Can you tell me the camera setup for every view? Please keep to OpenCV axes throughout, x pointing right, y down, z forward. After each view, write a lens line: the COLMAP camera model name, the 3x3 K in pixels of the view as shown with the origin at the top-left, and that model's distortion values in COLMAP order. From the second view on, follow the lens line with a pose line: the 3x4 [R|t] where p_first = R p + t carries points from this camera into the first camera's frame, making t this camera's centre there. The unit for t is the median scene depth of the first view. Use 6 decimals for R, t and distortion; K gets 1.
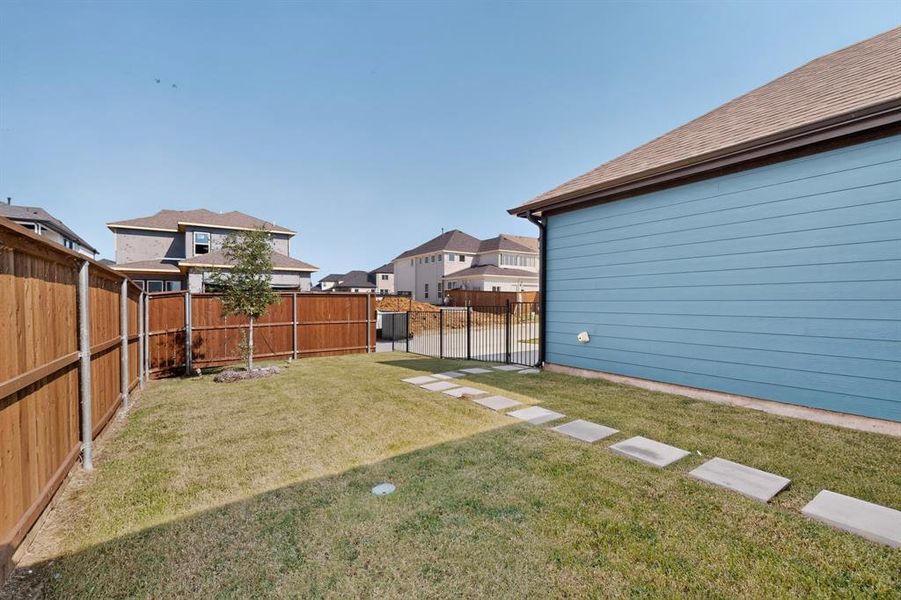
lens RADIAL K [[392.4, 0, 450.7], [0, 392.4, 302.4], [0, 0, 1]] dist [0.002152, -0.000474]
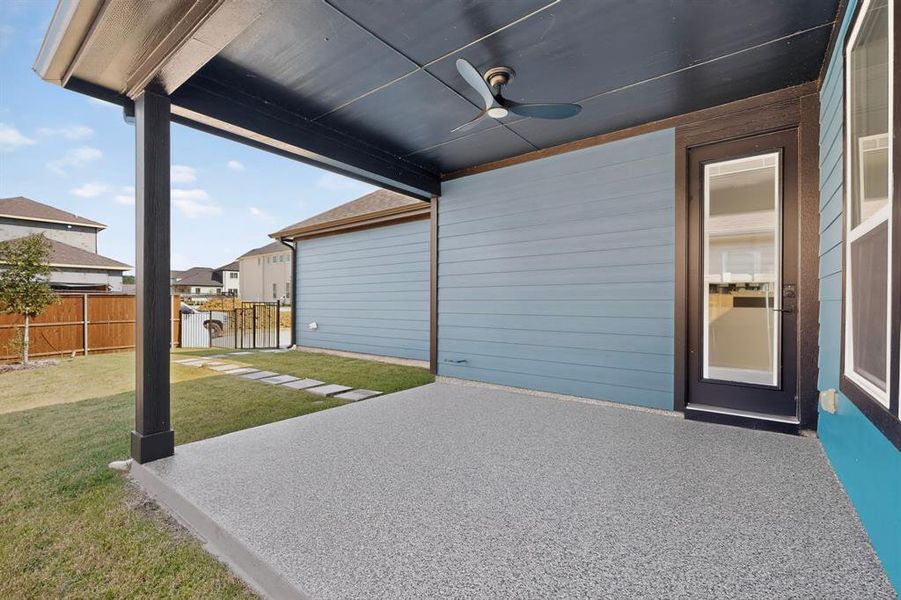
lens RADIAL K [[392.4, 0, 451.2], [0, 392.4, 303.2], [0, 0, 1]] dist [0.002152, -0.000474]
pose [[0.948624, -0.002604, 0.316395, 0.209959], [0.001946, 0.999995, 0.002395, 0.000664], [-0.316399, -0.001656, 0.948625, -0.327594]]
